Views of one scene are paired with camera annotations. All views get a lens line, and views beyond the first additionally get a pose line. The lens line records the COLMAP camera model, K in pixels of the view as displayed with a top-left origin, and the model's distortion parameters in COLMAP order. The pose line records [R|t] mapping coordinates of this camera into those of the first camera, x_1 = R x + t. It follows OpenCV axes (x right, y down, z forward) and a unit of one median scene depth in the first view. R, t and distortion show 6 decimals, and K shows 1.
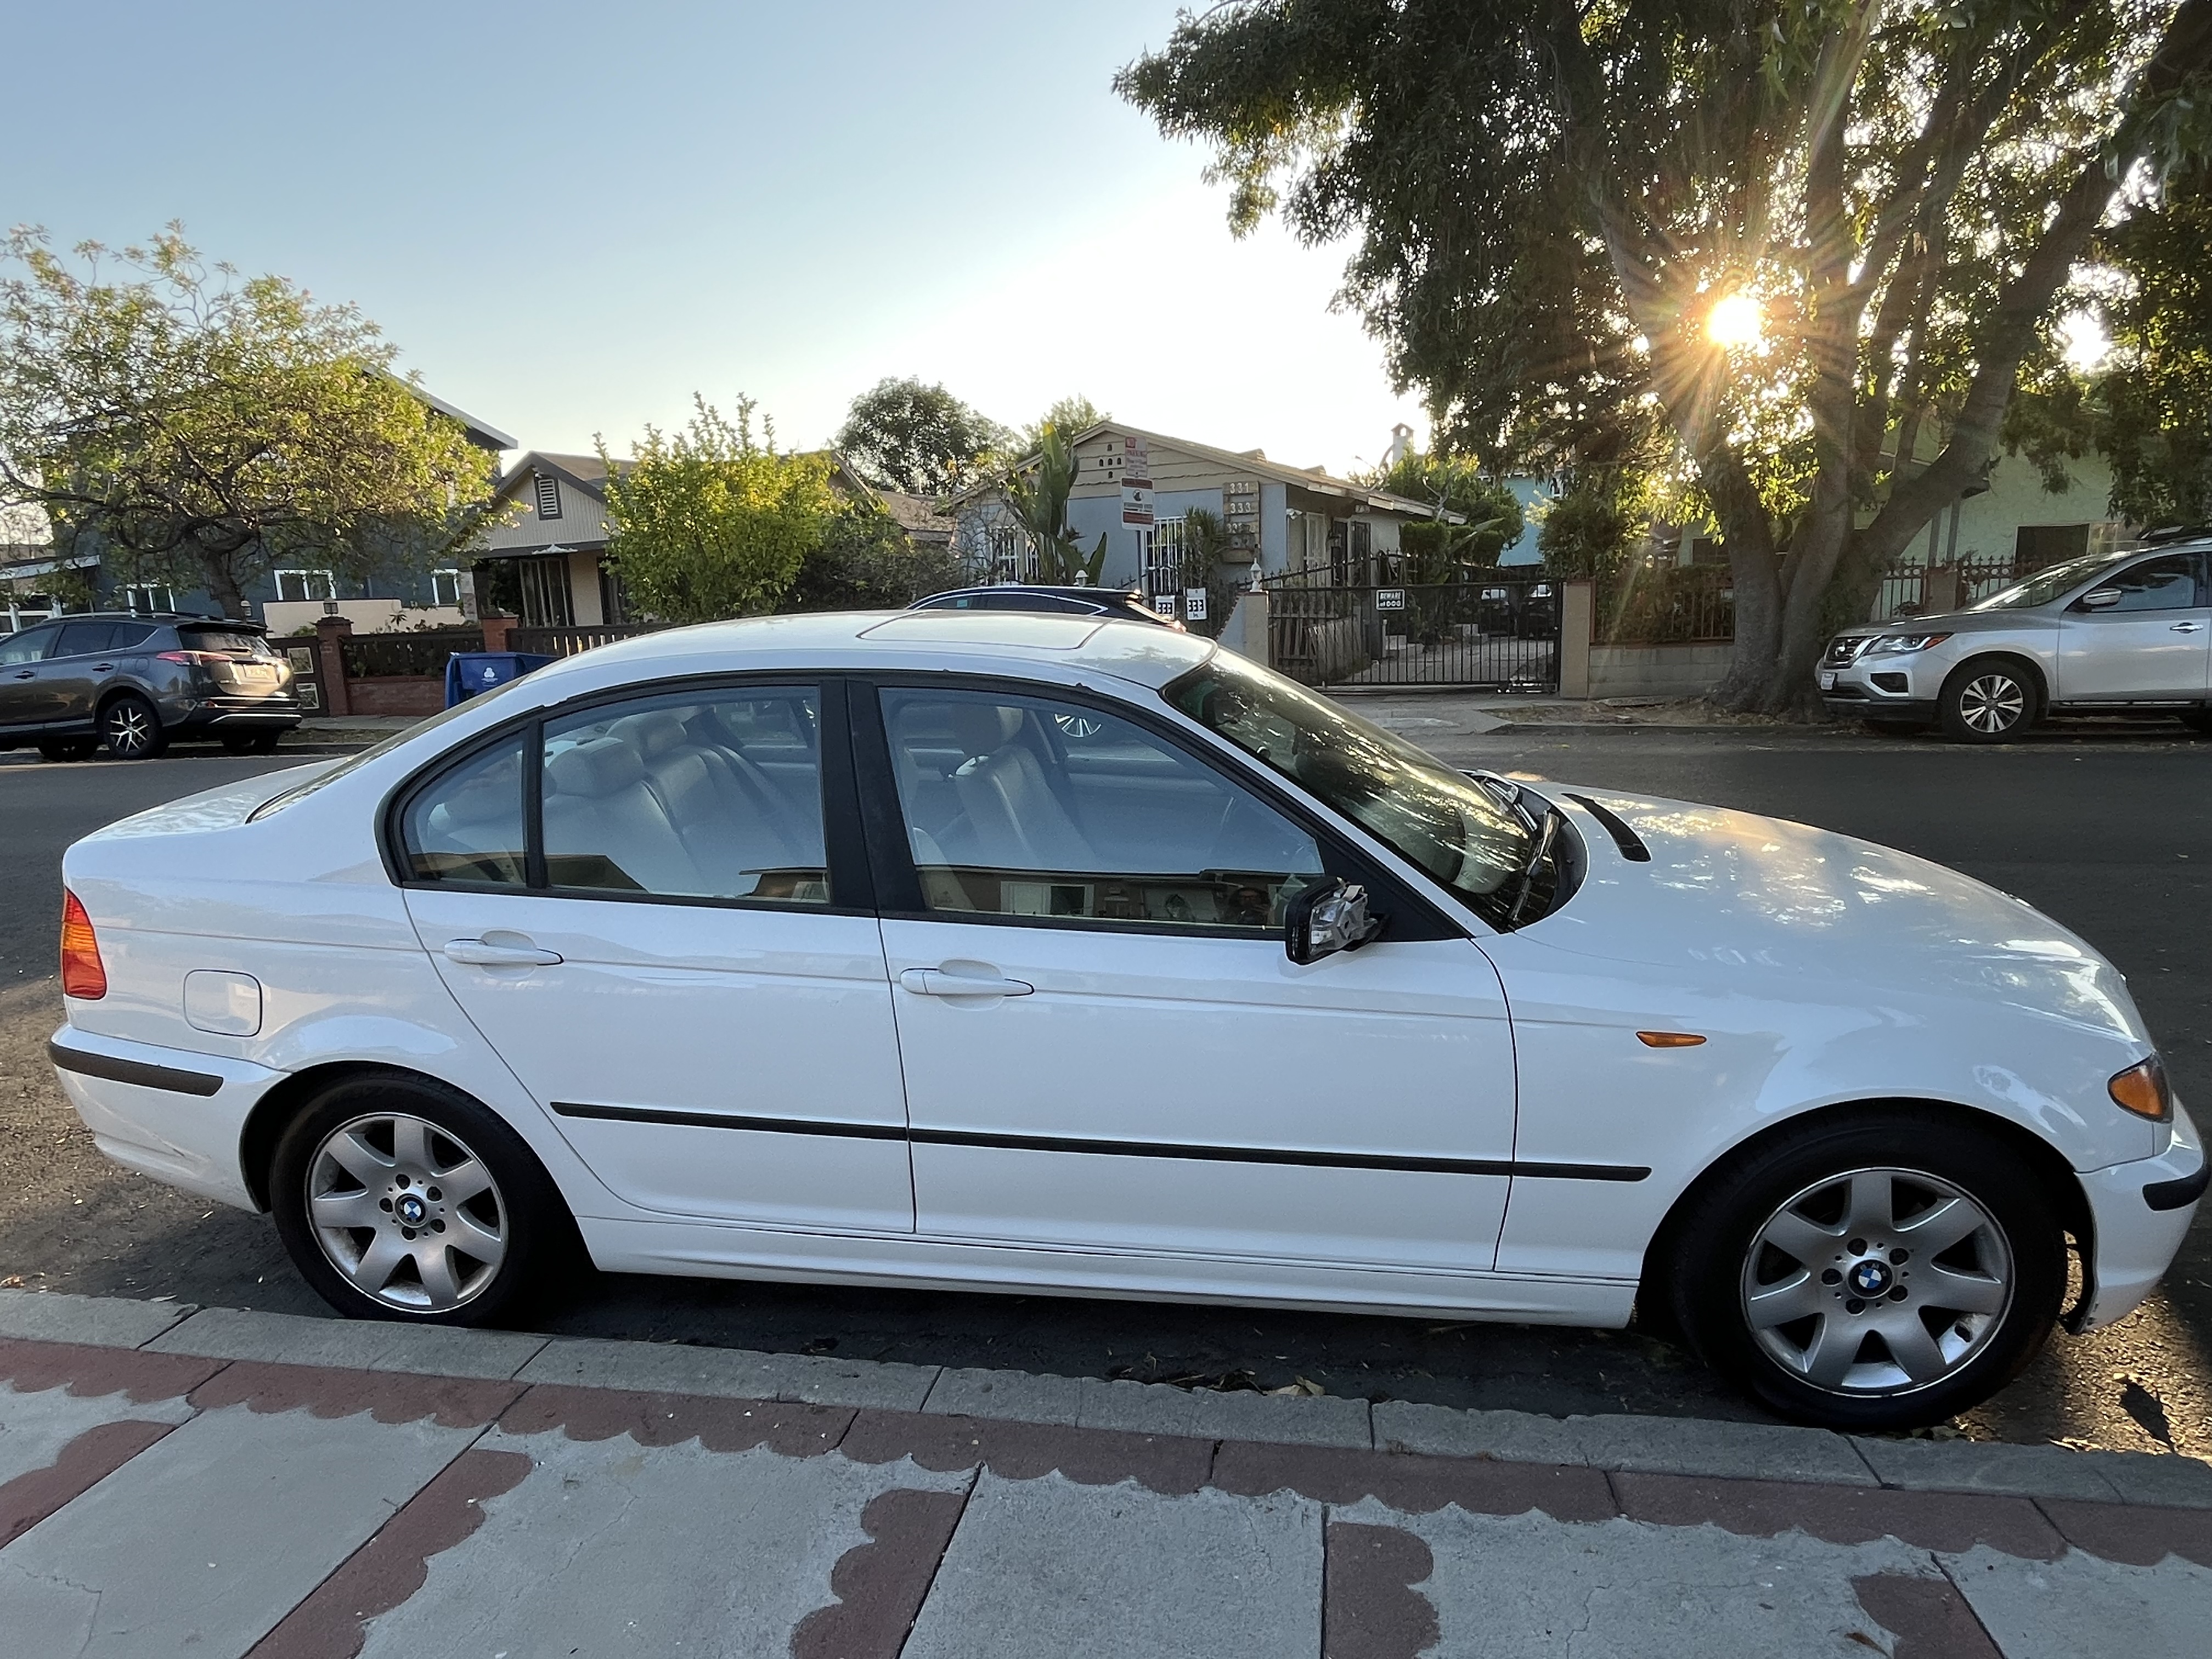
lens RADIAL K [[1252.0, 0, 1104.1], [0, 1252.0, 837.3], [0, 0, 1]] dist [0.001031, -0.003777]
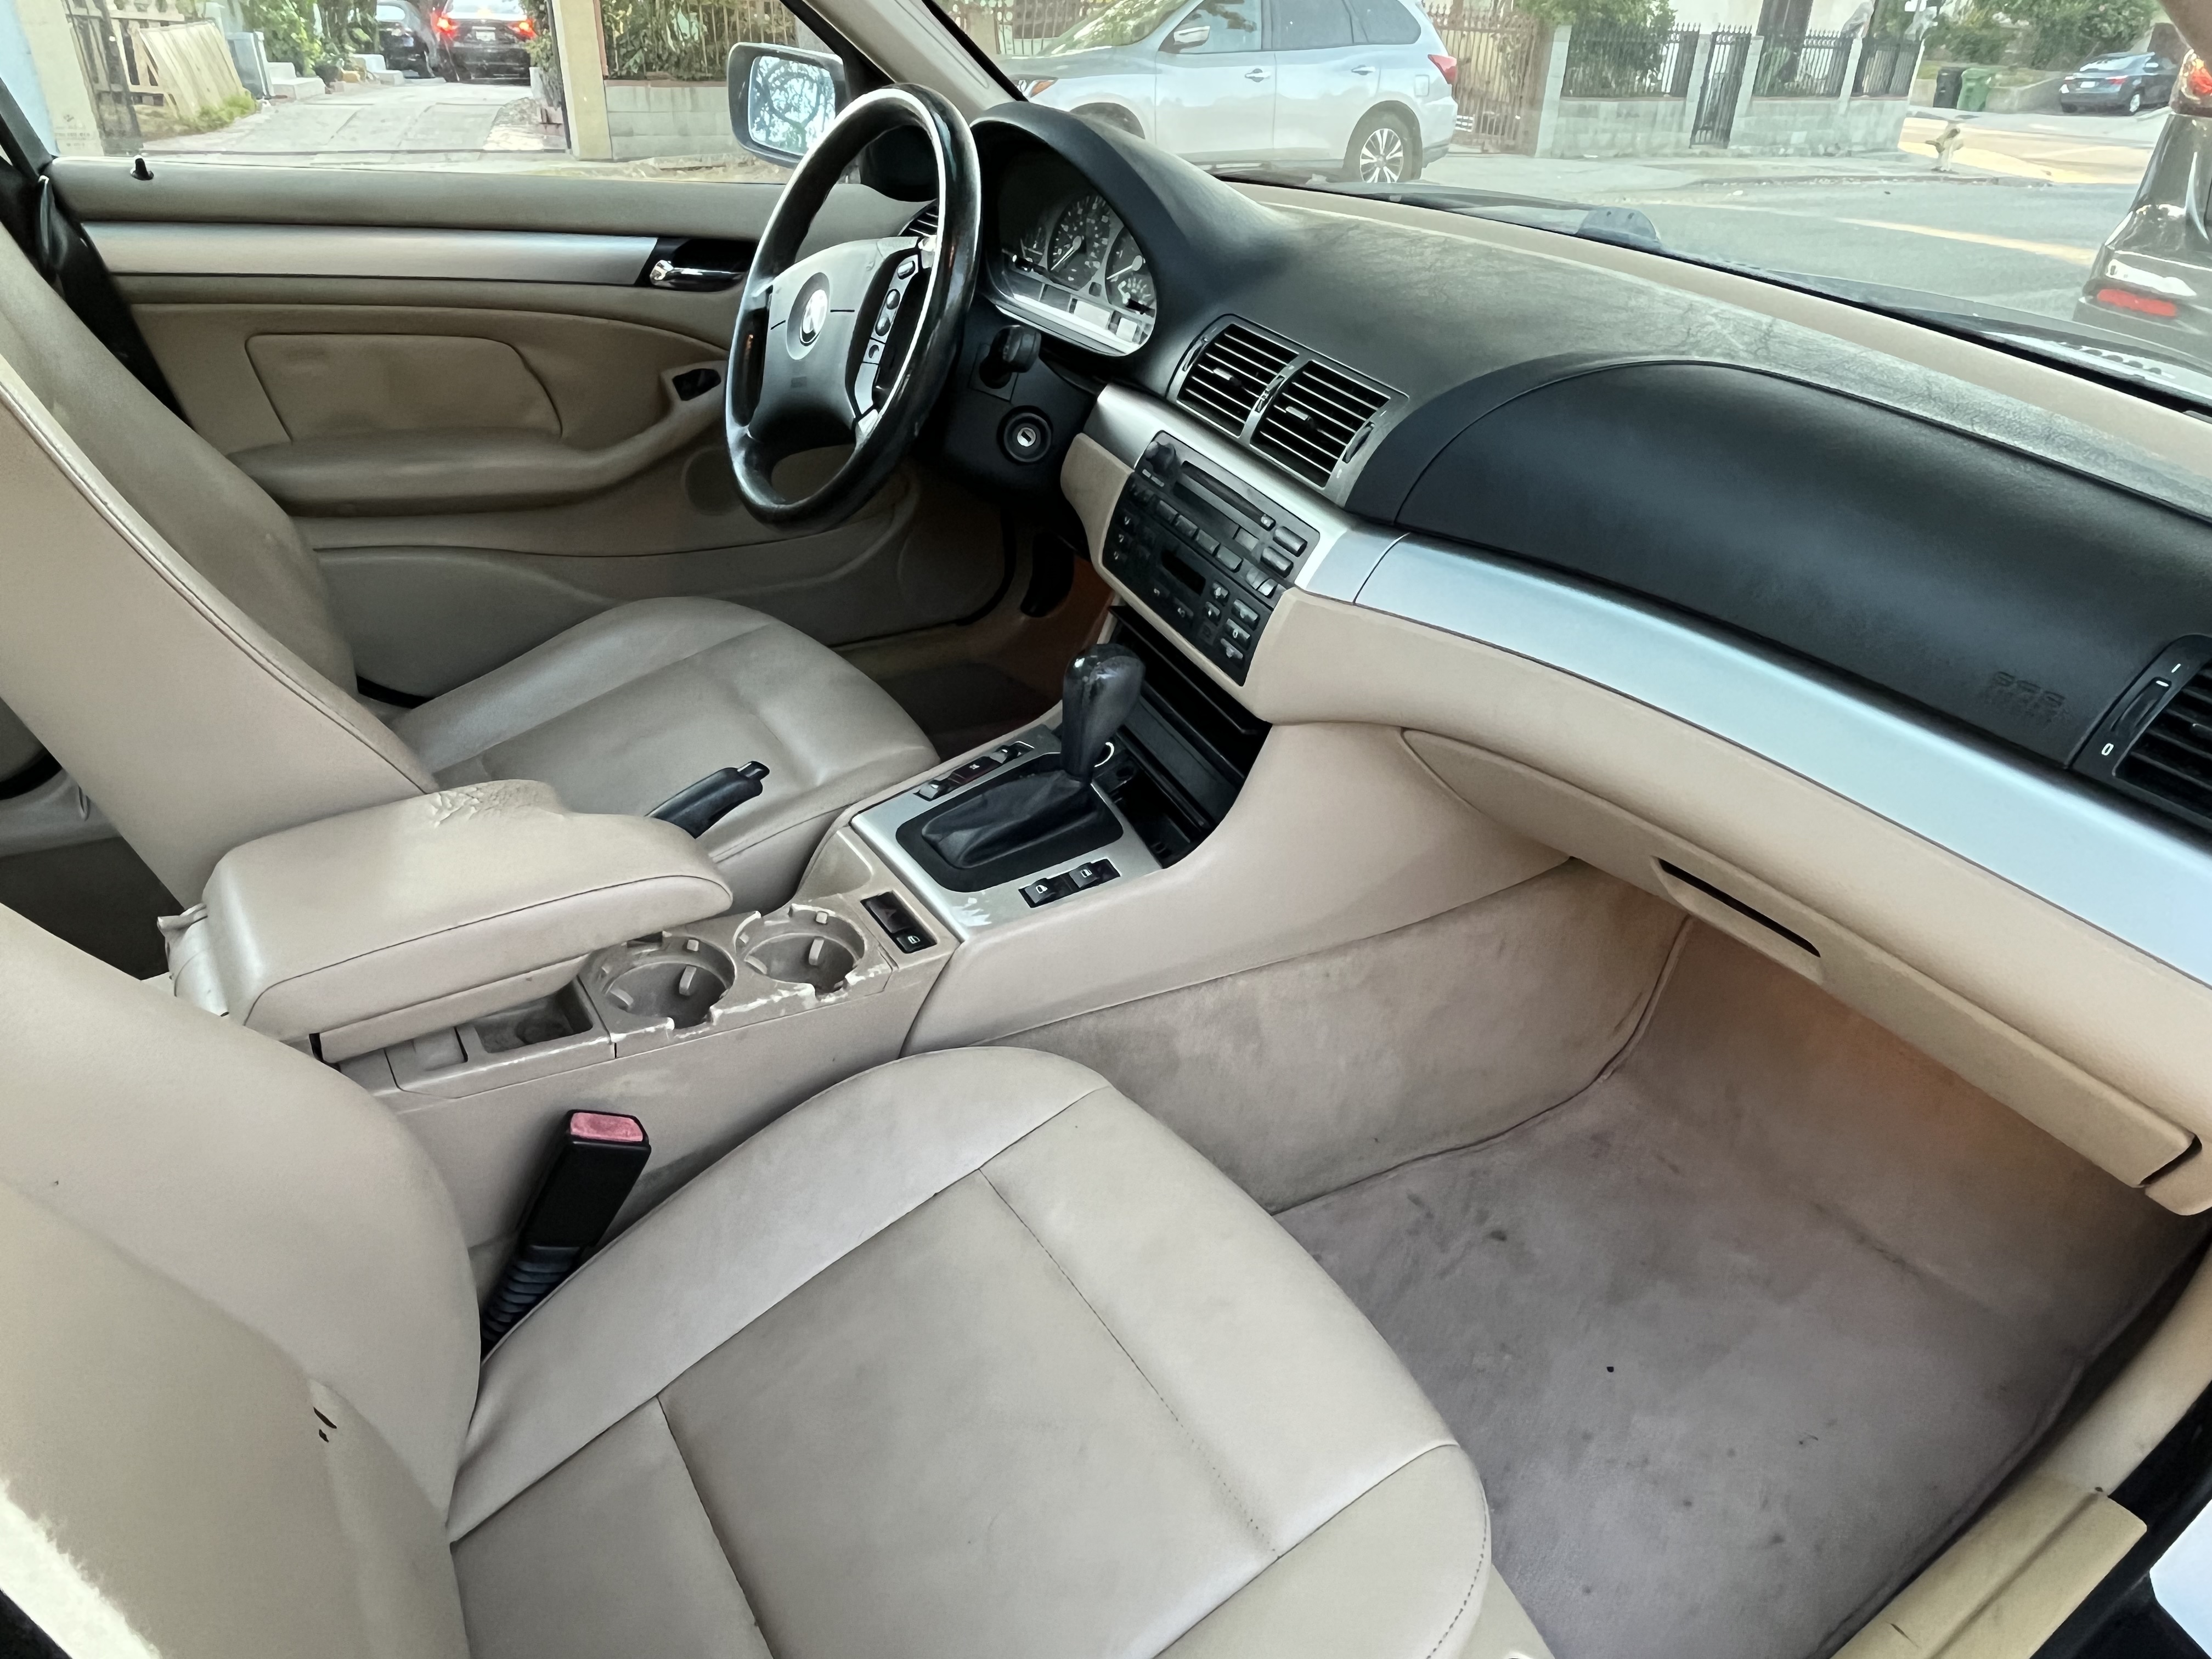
lens RADIAL K [[1409.5, 0, 1099.2], [0, 1409.5, 819.8], [0, 0, 1]] dist [-0.001615, -0.003344]
pose [[0.740966, -0.278449, 0.611094, -0.018989], [0.075185, 0.938662, 0.336543, -0.003770], [-0.667321, -0.203421, 0.716451, 0.149174]]
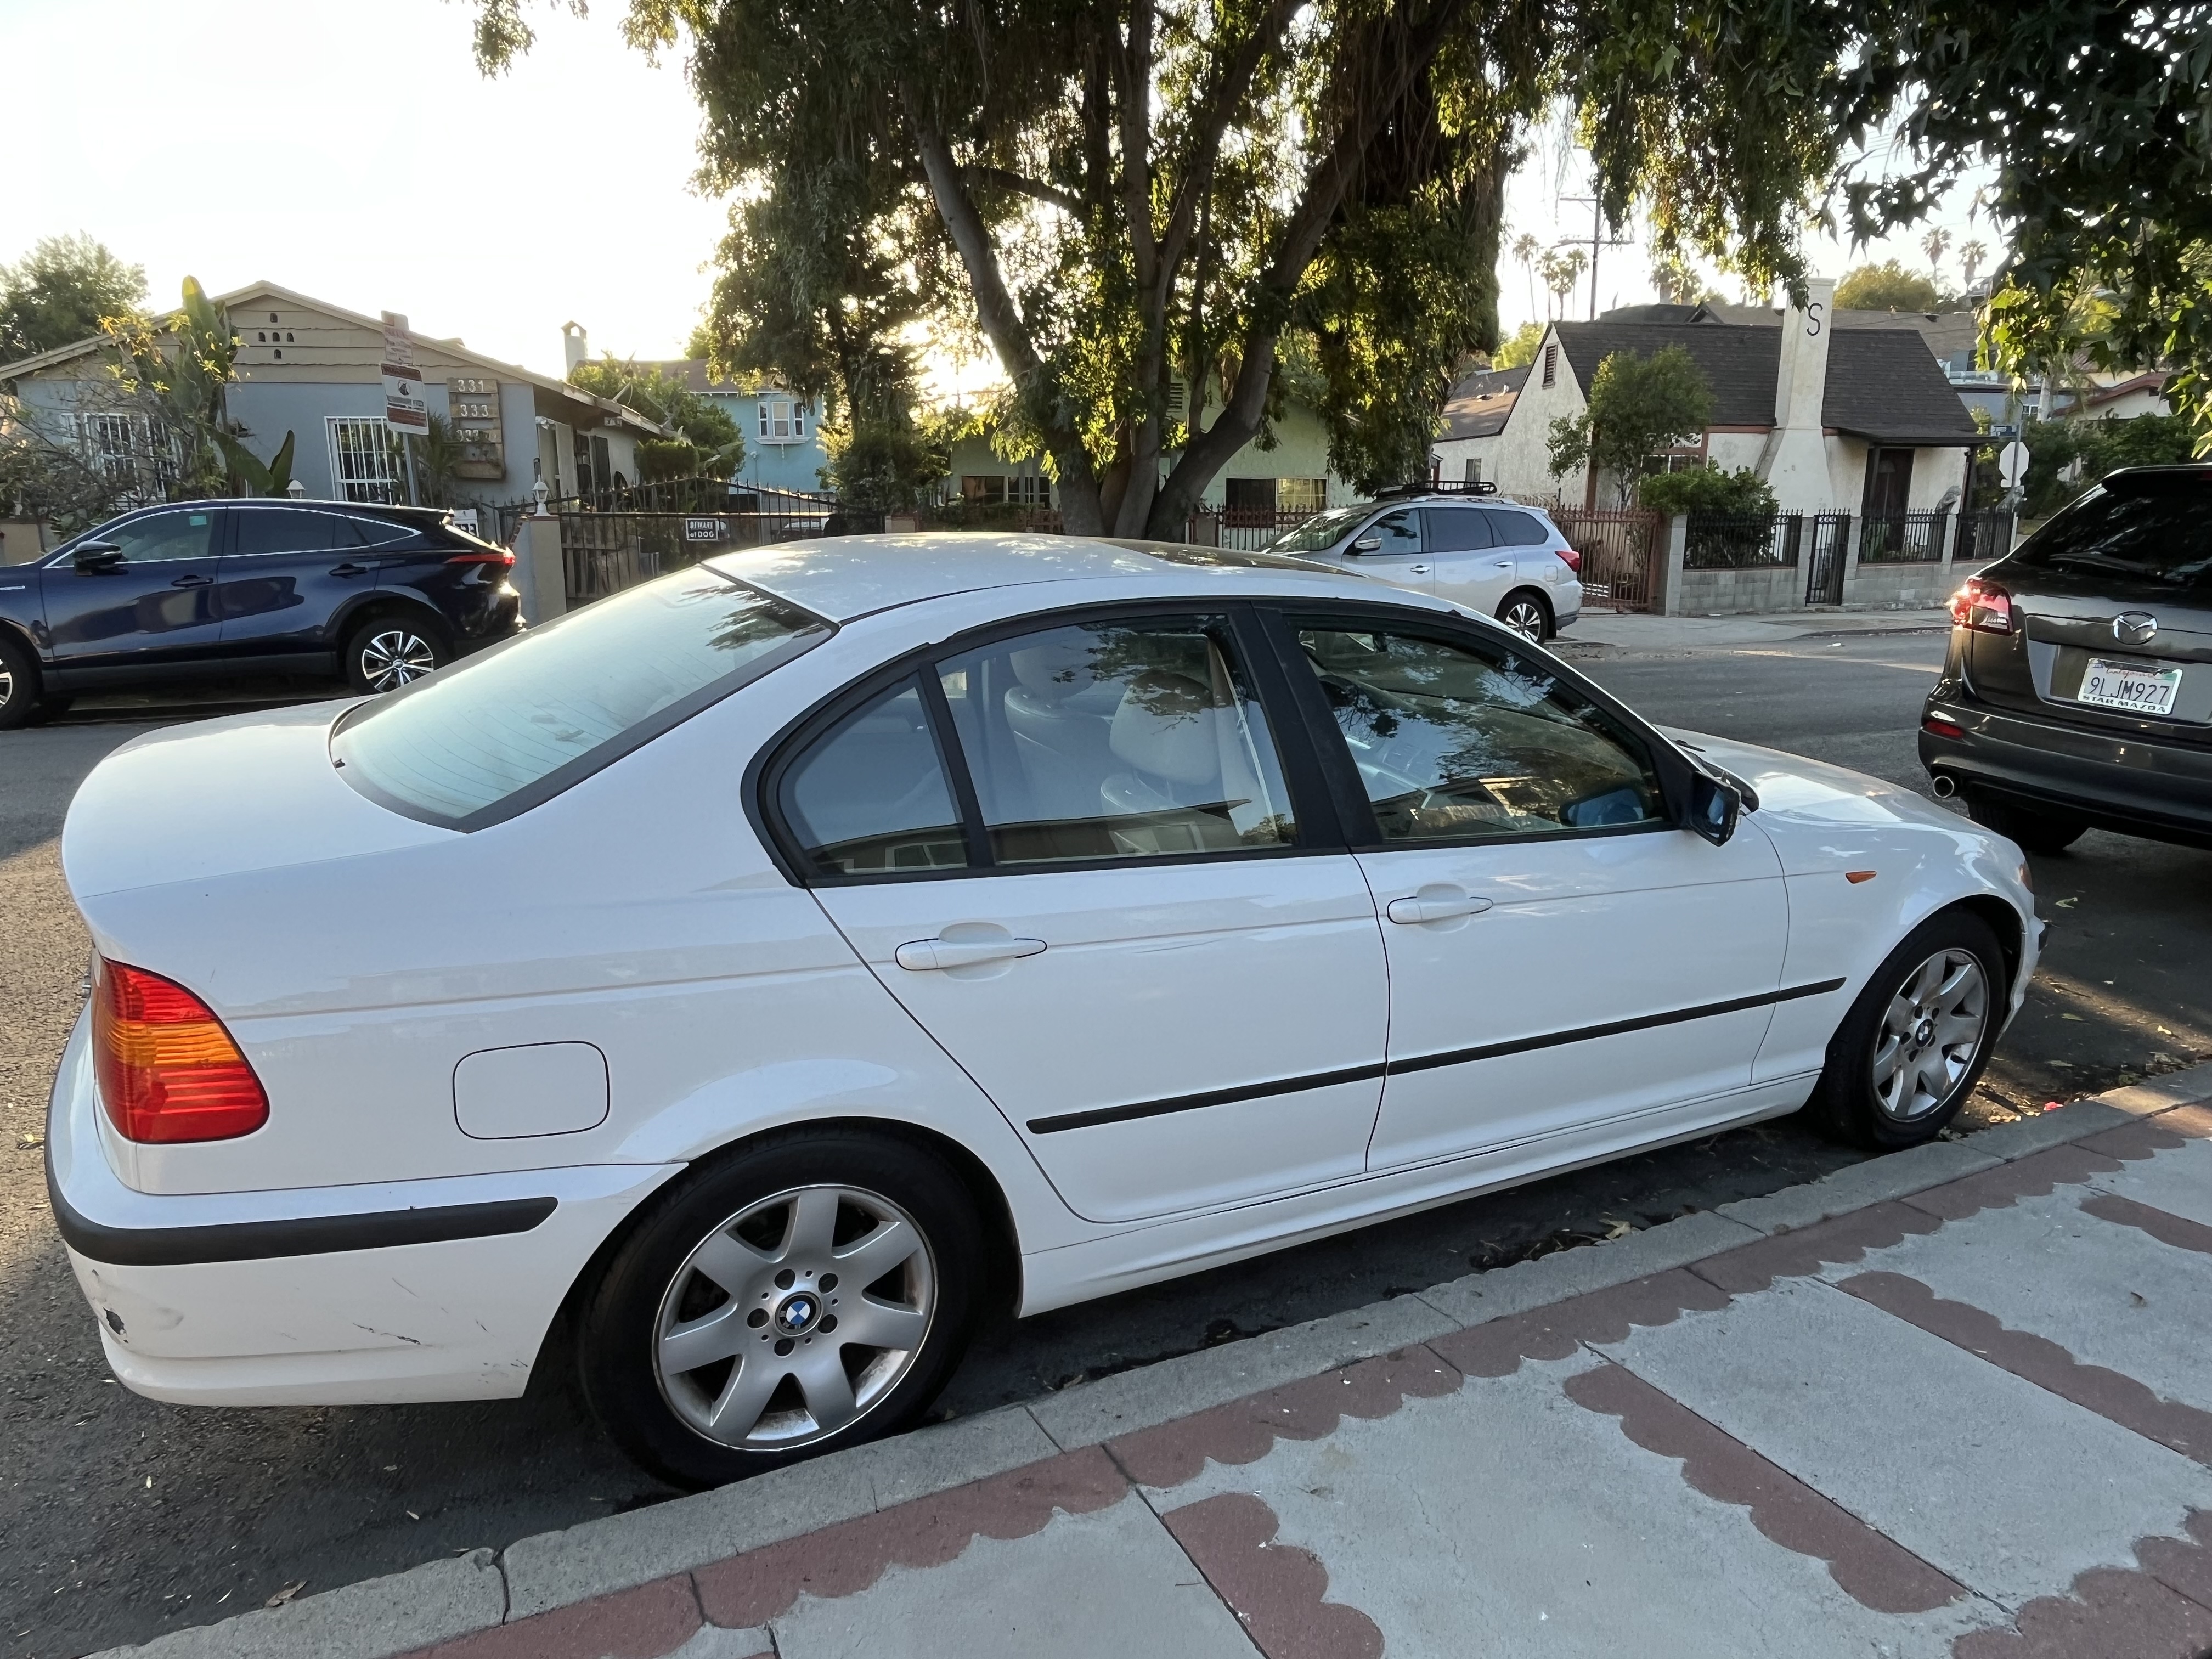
lens RADIAL K [[1409.5, 0, 1086.8], [0, 1409.5, 830.7], [0, 0, 1]] dist [-0.001615, -0.003344]
pose [[0.822340, -0.094731, 0.561055, -0.143944], [0.082438, 0.995475, 0.047252, -0.003248], [-0.562993, 0.007395, 0.826429, 0.032197]]
